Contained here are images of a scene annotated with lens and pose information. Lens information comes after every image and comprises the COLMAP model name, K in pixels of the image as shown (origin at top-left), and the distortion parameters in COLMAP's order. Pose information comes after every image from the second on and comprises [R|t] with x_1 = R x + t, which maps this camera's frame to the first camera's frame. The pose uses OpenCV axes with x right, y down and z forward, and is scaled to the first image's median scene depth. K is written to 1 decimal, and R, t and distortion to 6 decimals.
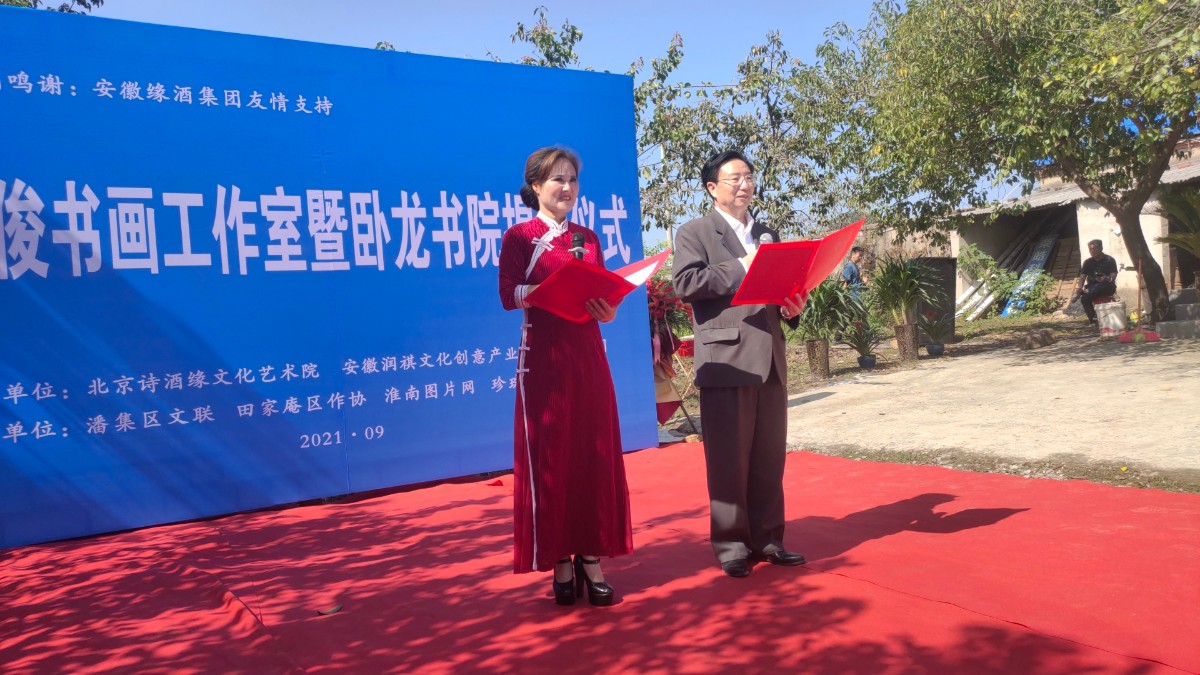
lens RADIAL K [[925.0, 0, 616.0], [0, 925.0, 344.0], [0, 0, 1]] dist [0.058515, -0.048774]
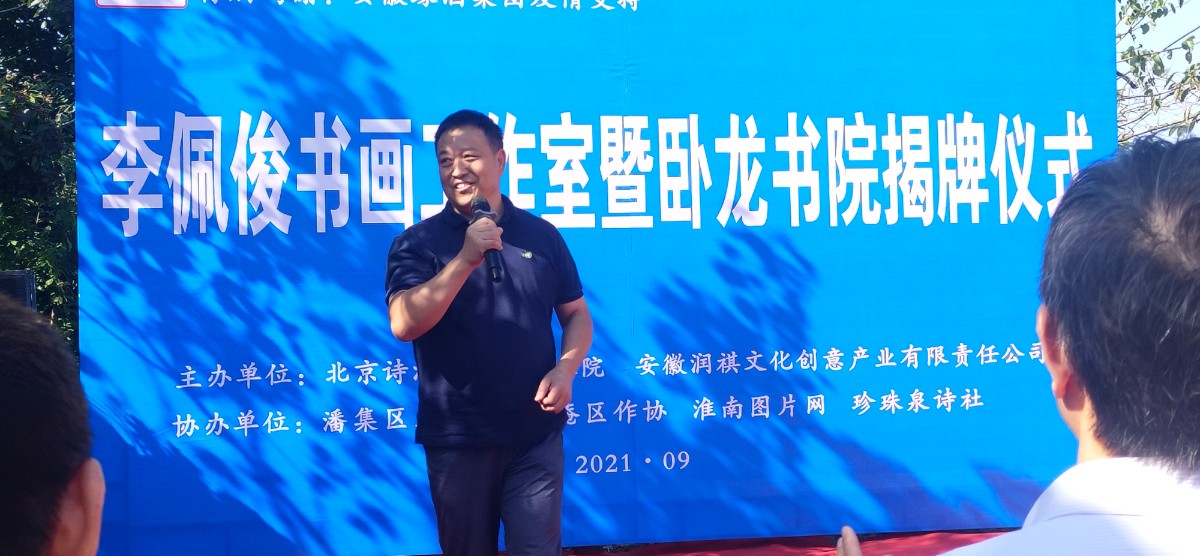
lens RADIAL K [[1826.5, 0, 569.4], [0, 1826.5, 297.8], [0, 0, 1]] dist [0.073408, 0.000000]
pose [[0.934681, 0.038647, -0.353380, 0.145458], [-0.045894, 0.998872, -0.012147, -0.006512], [0.352512, 0.027571, 0.935401, -0.317098]]
